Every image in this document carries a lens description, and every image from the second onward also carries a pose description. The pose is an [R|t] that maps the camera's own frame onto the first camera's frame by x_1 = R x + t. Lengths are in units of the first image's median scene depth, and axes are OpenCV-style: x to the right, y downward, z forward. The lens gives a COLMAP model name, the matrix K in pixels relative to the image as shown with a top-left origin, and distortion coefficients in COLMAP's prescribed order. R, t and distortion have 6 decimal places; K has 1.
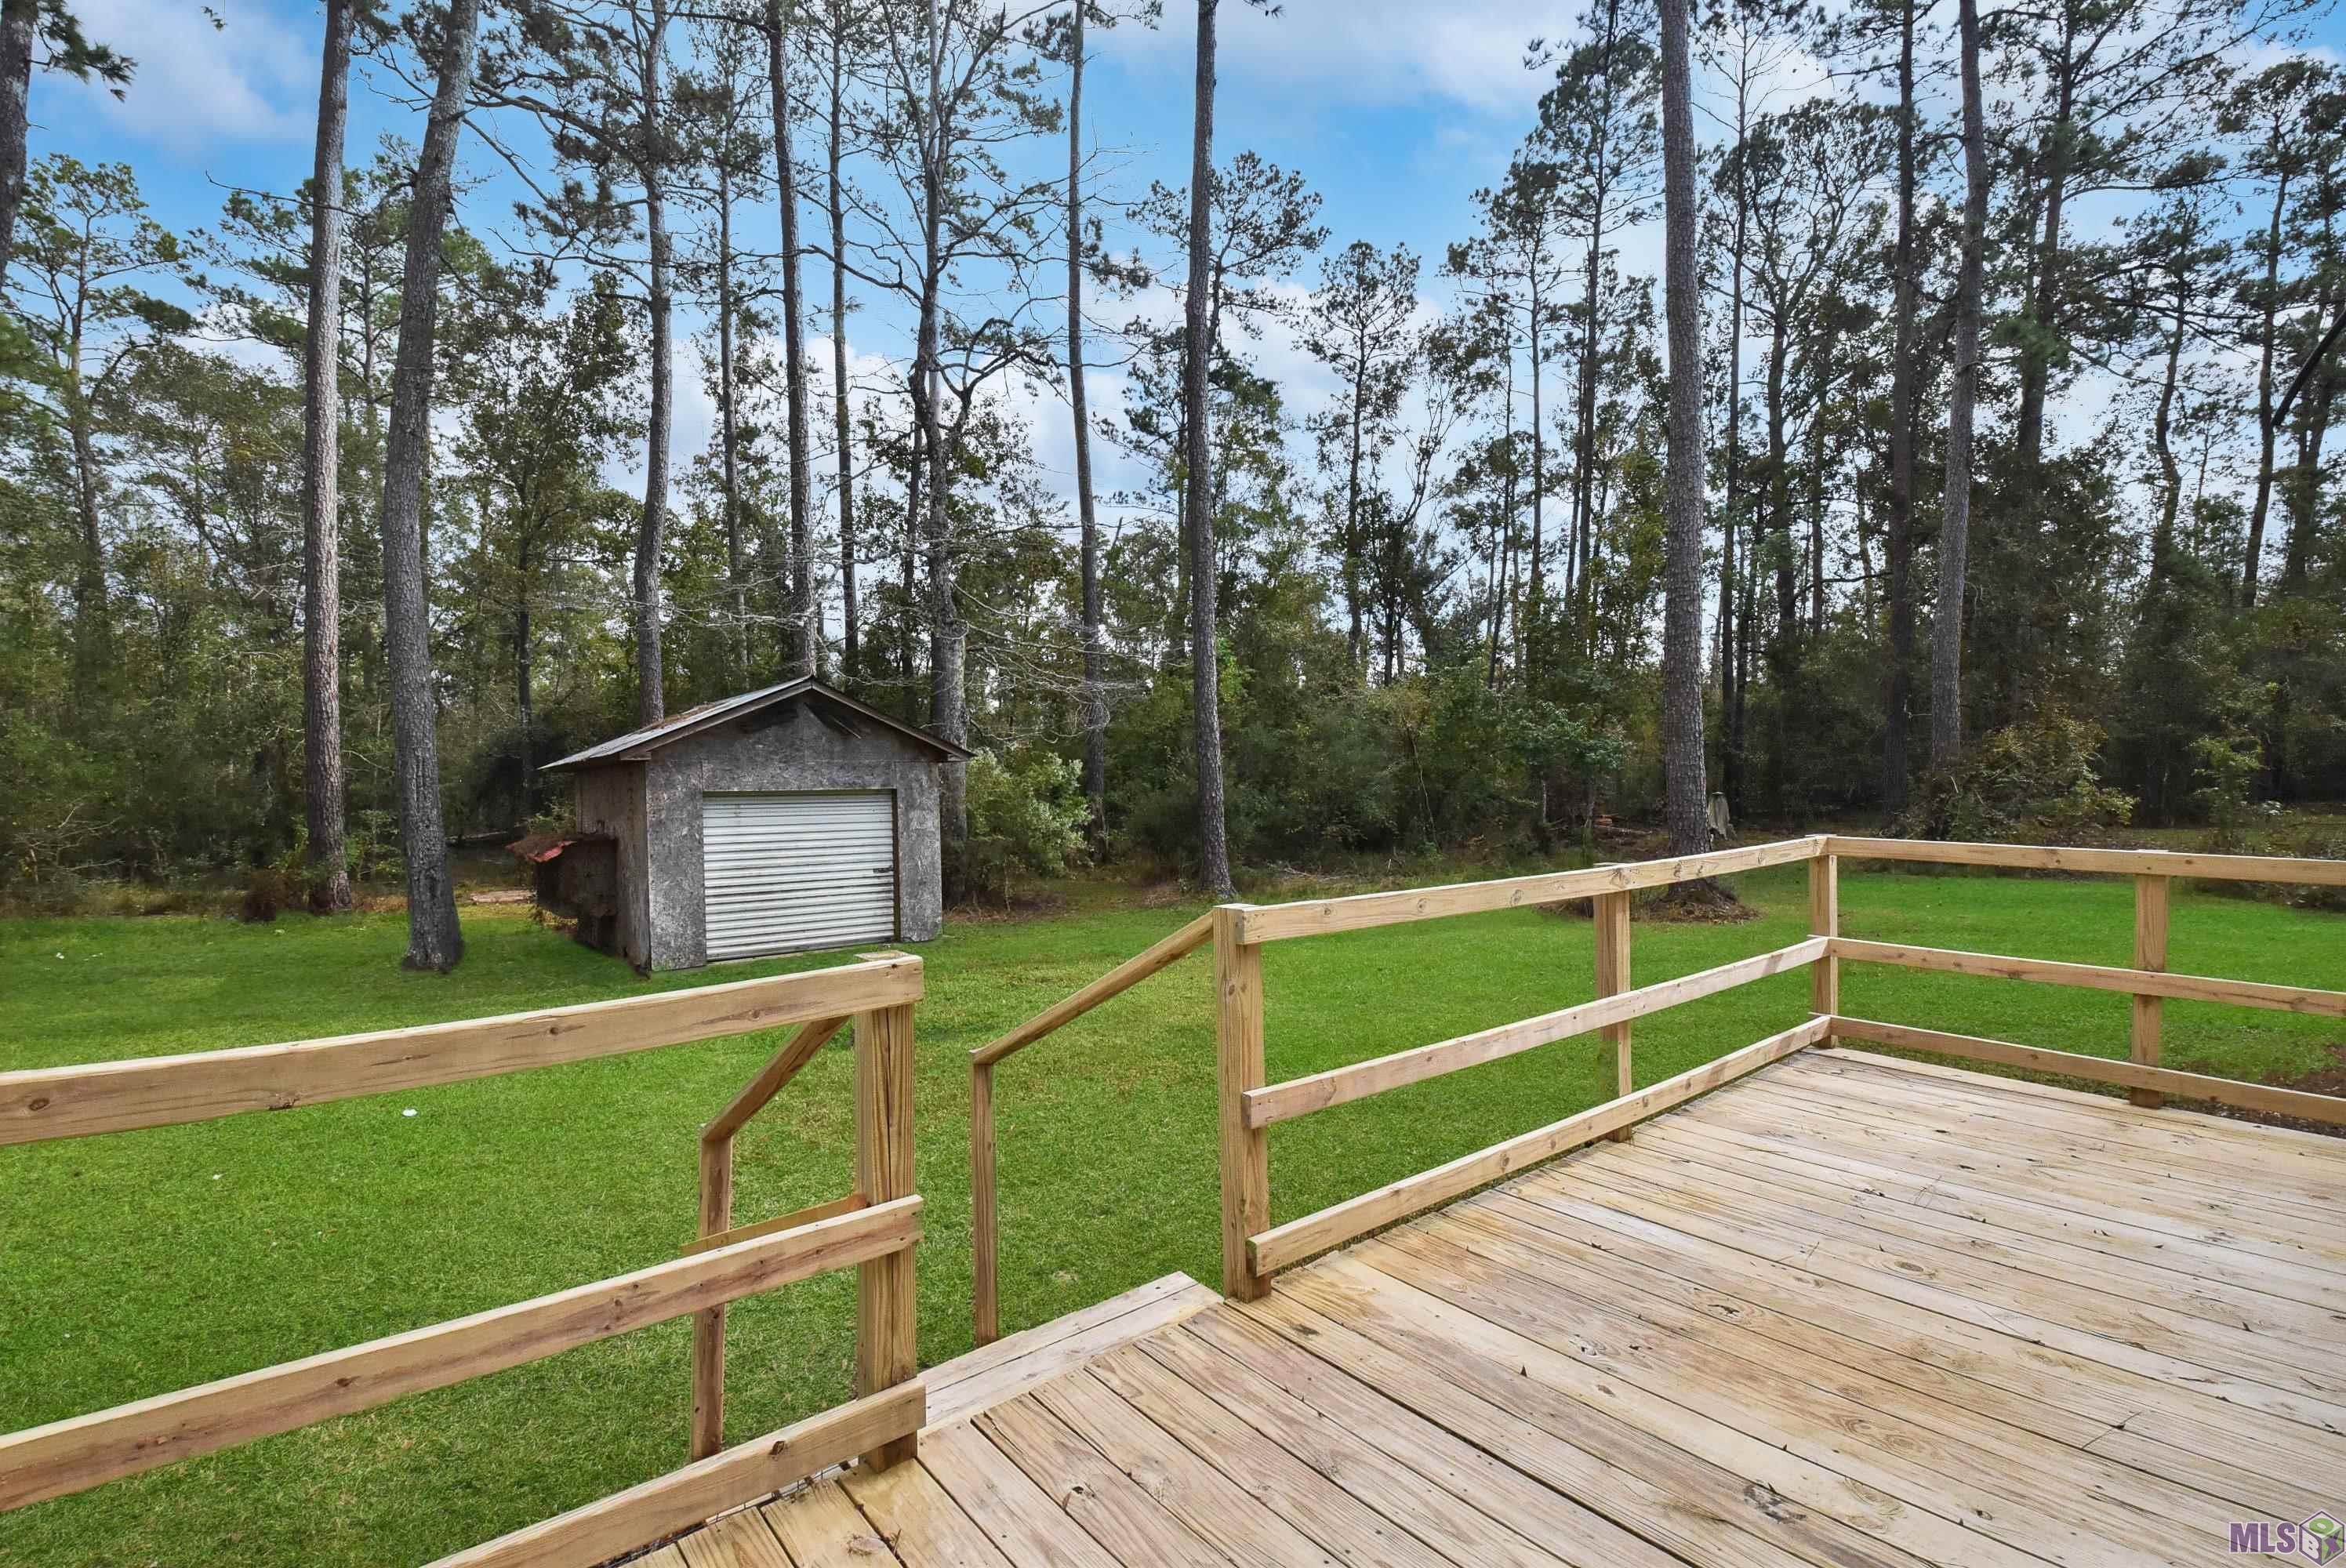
lens RADIAL K [[1056.2, 0, 1159.5], [0, 1056.2, 784.1], [0, 0, 1]] dist [-0.023161, -0.000438]
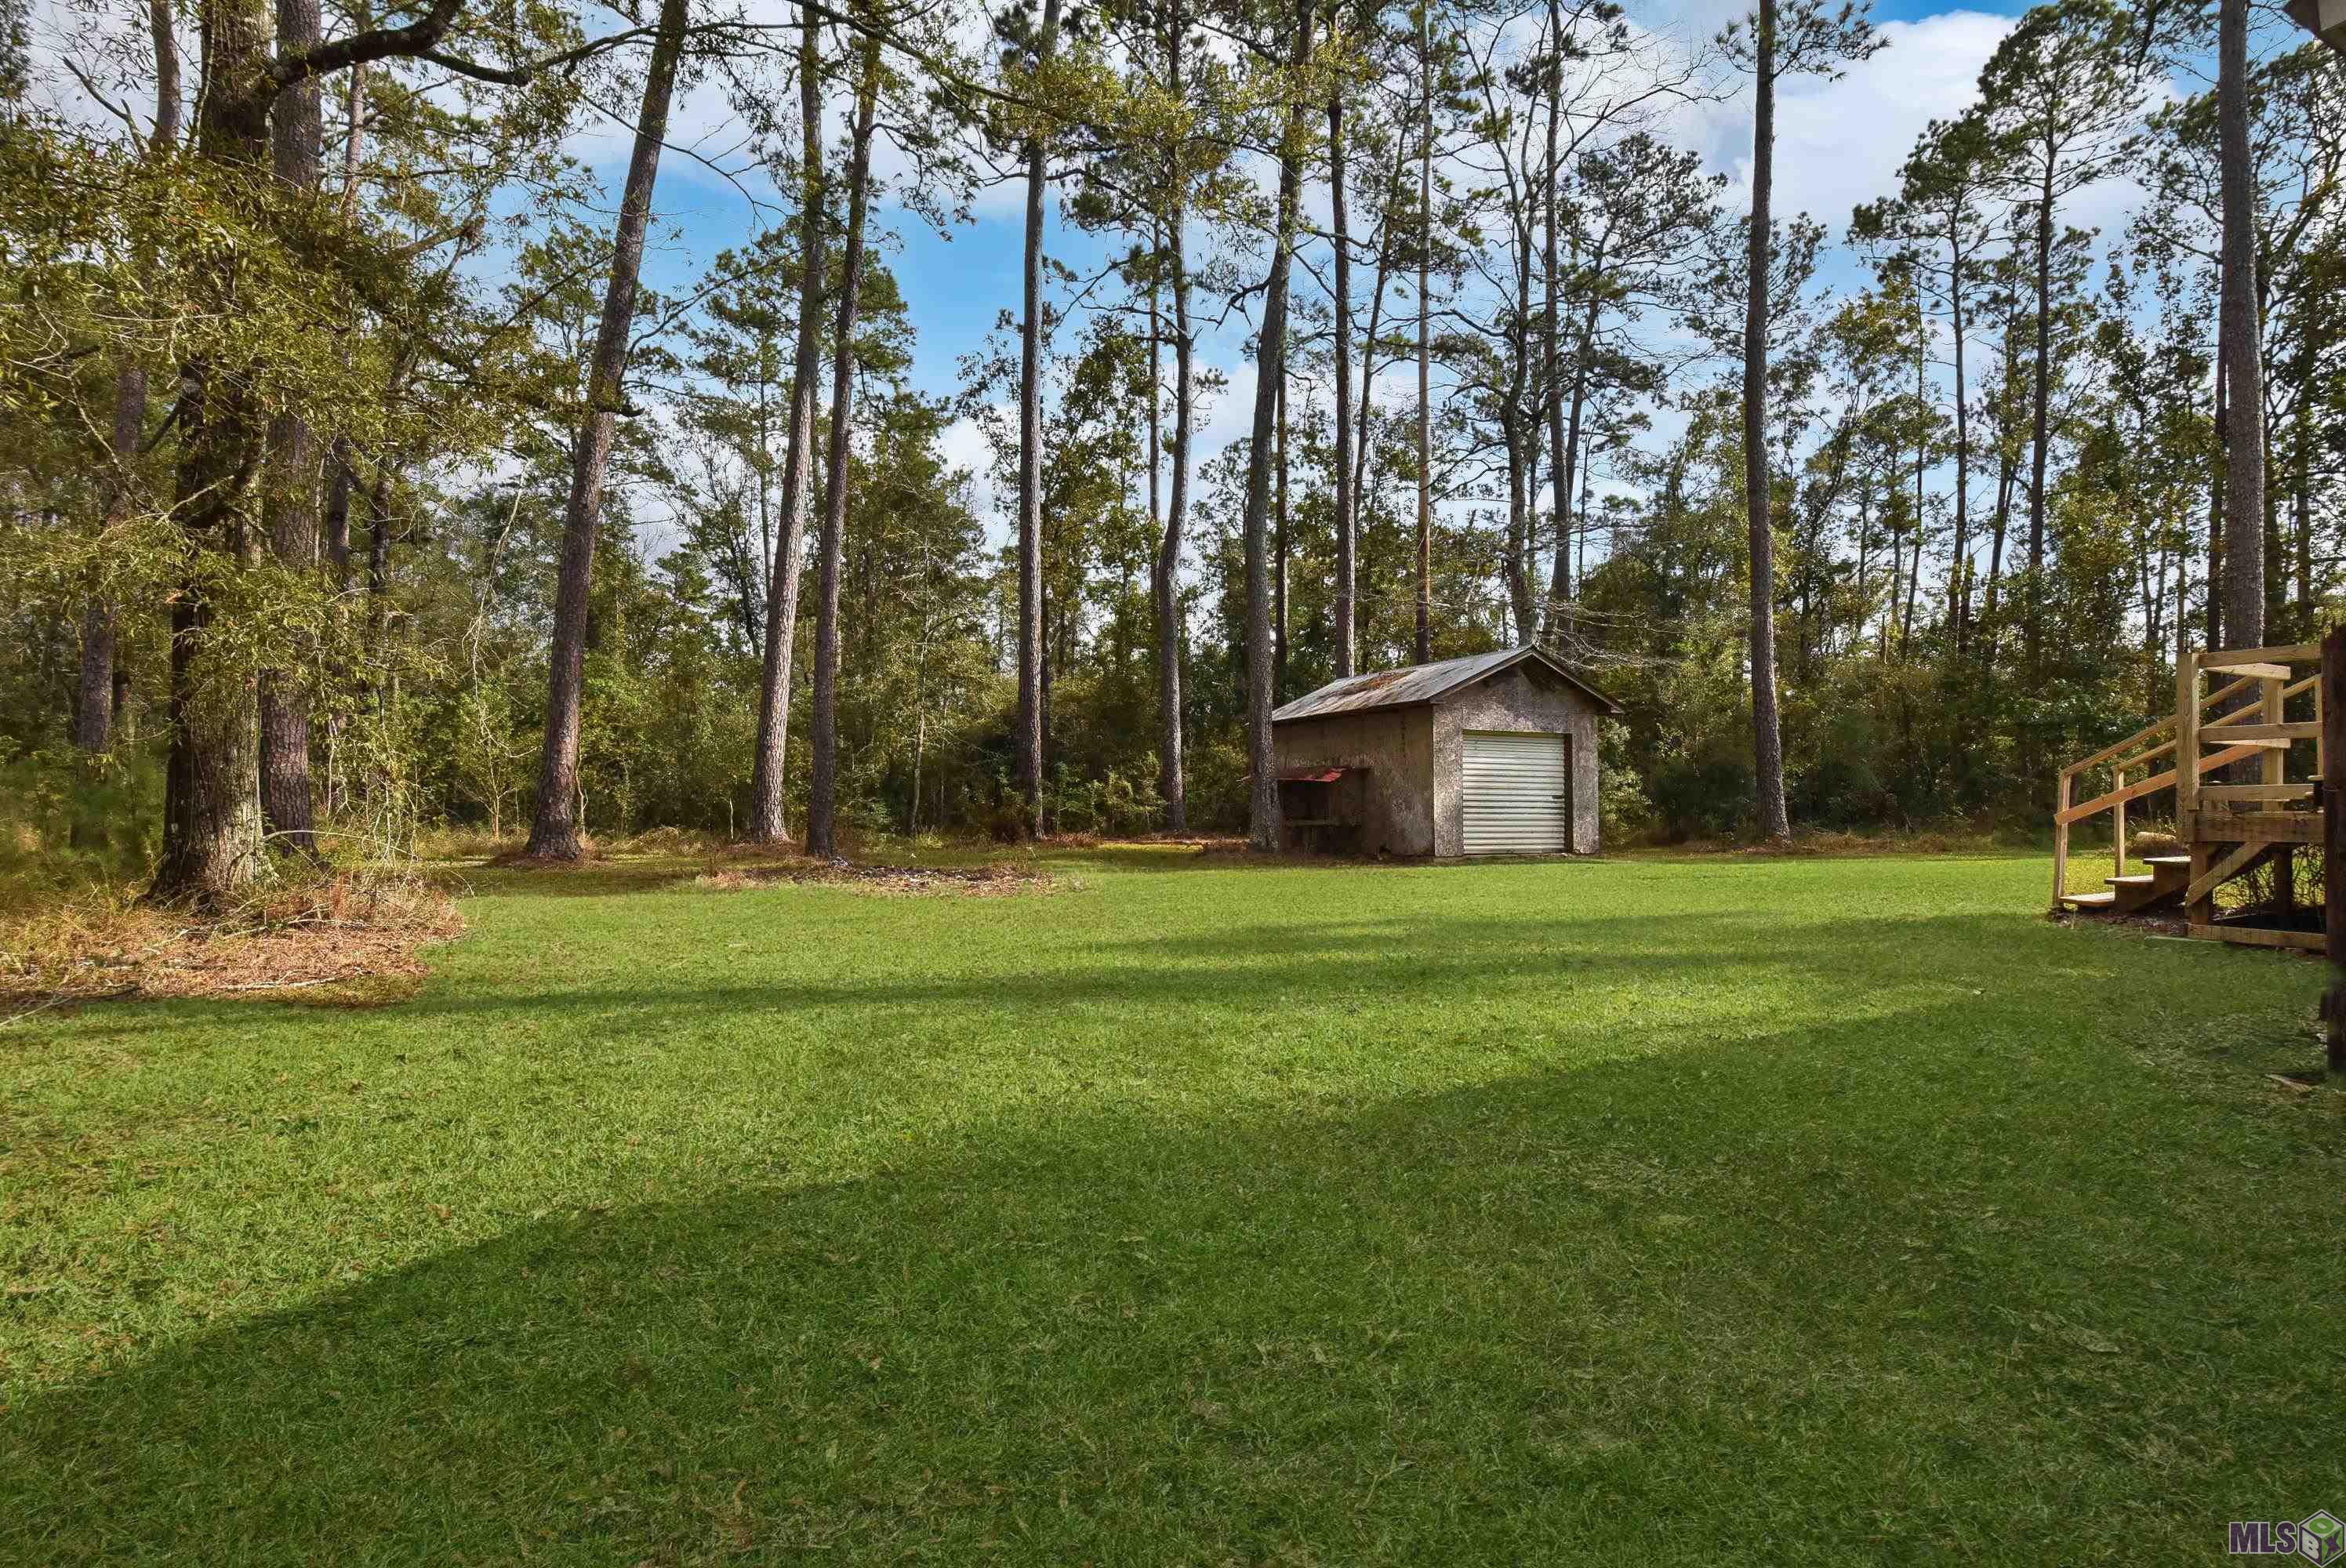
lens RADIAL K [[1260.0, 0, 1175.4], [0, 1260.0, 805.2], [0, 0, 1]] dist [-0.000677, -0.007476]
pose [[0.988210, -0.003462, -0.153064, -0.162537], [0.000614, 0.999826, -0.018656, 0.039917], [0.153102, 0.018342, 0.988040, -0.201775]]
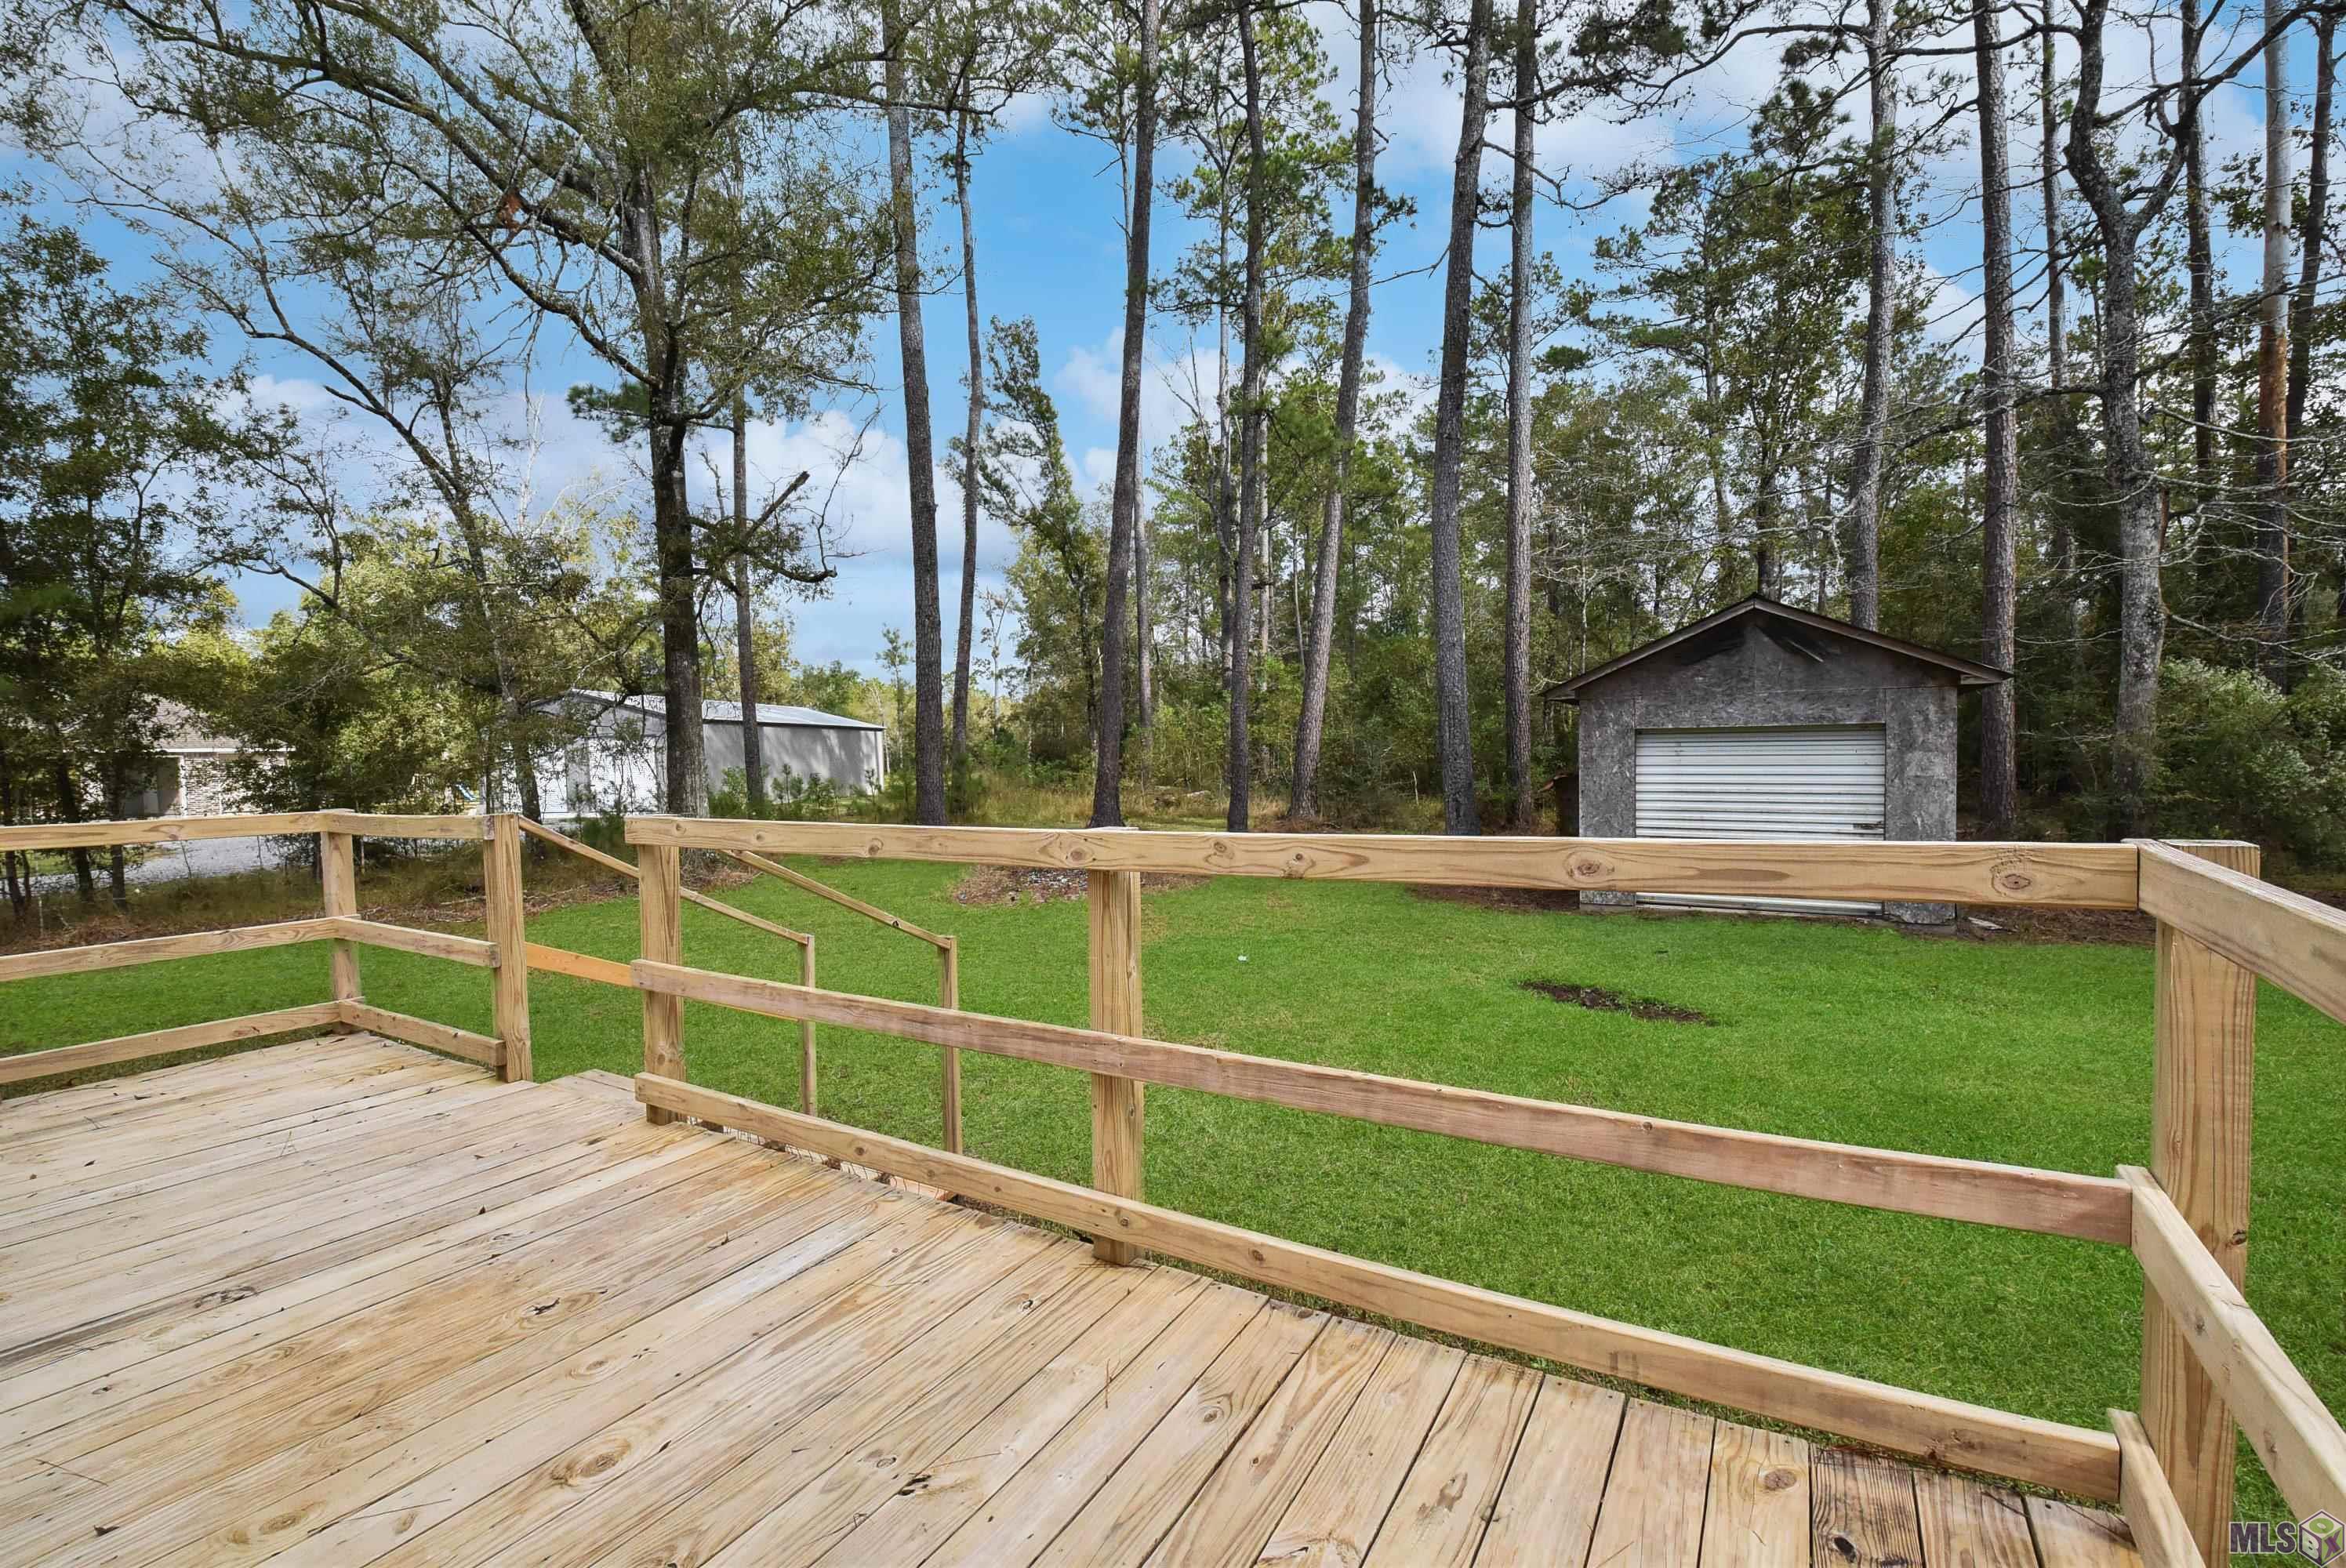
lens RADIAL K [[1056.2, 0, 1164.7], [0, 1056.2, 773.0], [0, 0, 1]] dist [-0.023161, -0.000438]
pose [[0.341191, 0.031965, -0.939450, 0.100352], [0.012361, 0.999183, 0.038487, 0.001542], [0.939913, -0.024744, 0.340517, 0.078489]]
